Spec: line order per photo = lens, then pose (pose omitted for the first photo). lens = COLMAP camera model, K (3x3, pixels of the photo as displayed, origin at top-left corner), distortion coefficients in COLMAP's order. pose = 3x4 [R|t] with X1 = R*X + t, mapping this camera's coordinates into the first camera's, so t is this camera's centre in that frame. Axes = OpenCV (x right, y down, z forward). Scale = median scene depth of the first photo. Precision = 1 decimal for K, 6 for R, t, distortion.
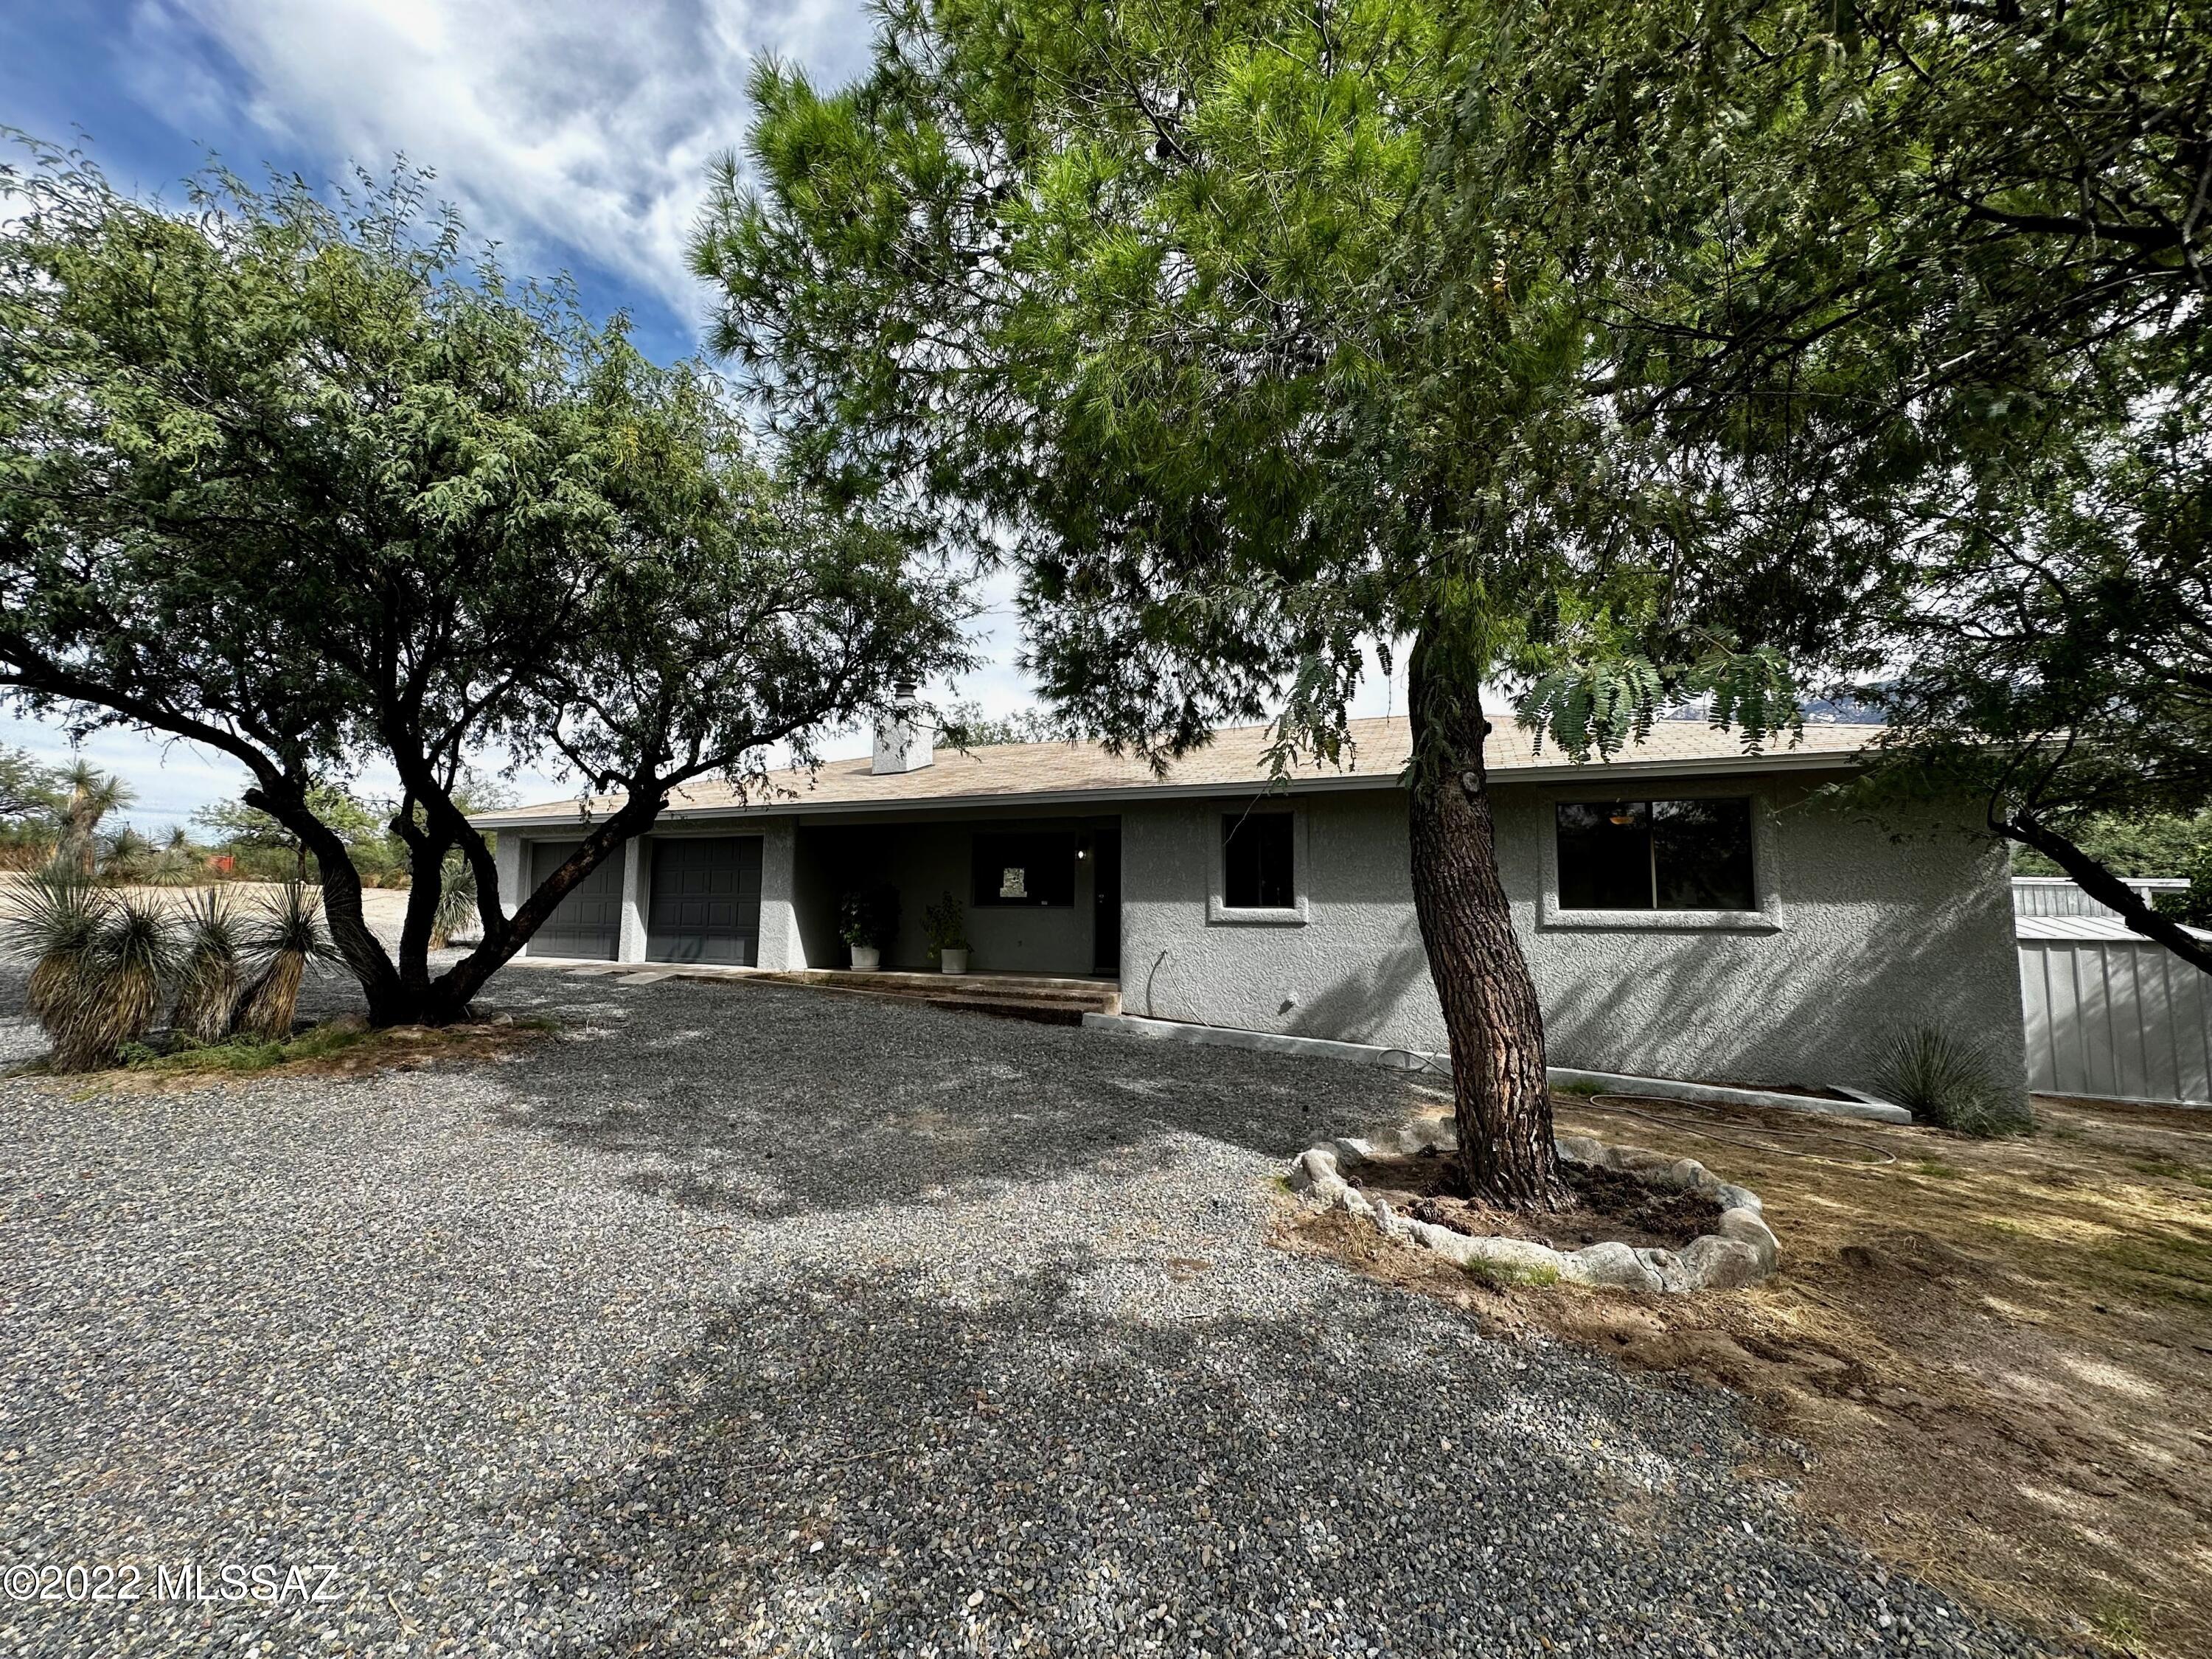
lens RADIAL K [[881.7, 0, 1105.6], [0, 881.7, 830.9], [0, 0, 1]] dist [-0.003064, 0.000919]
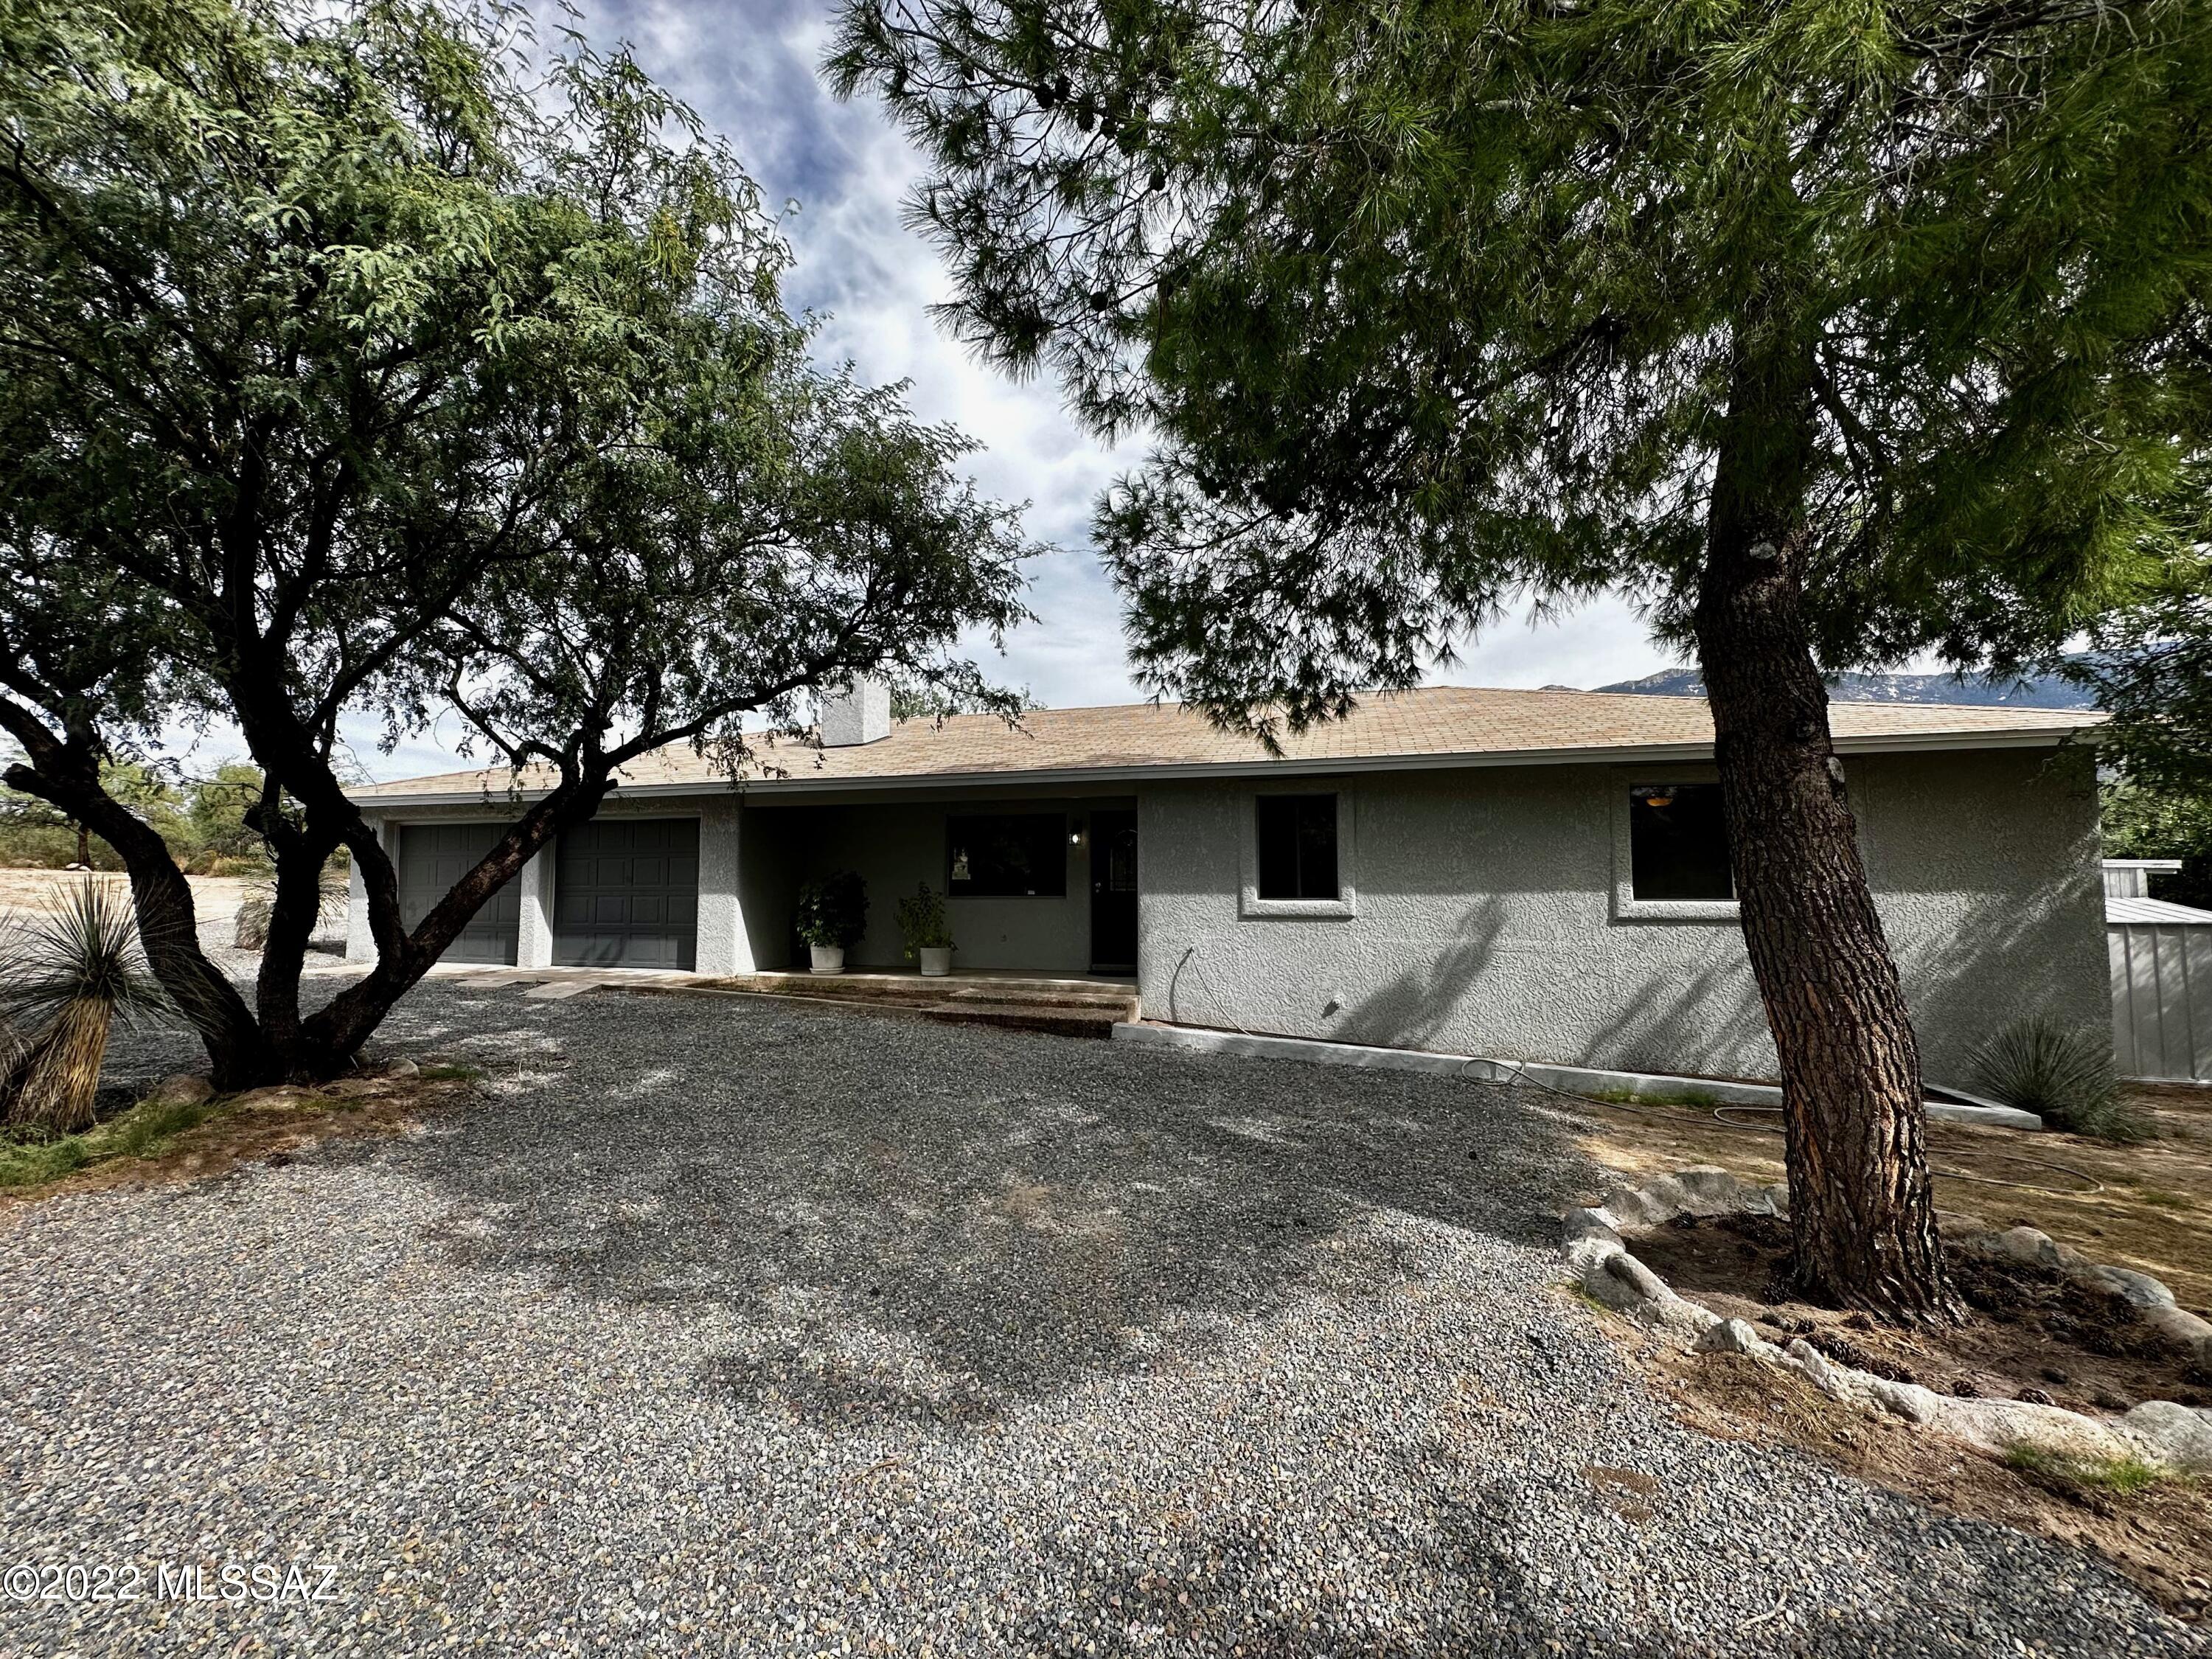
lens RADIAL K [[881.7, 0, 1105.9], [0, 881.7, 830.9], [0, 0, 1]] dist [-0.003064, 0.000919]
pose [[0.992468, -0.003970, 0.122436, -0.161950], [0.000142, 0.999511, 0.031257, -0.013902], [-0.122501, -0.031004, 0.991984, 0.164033]]
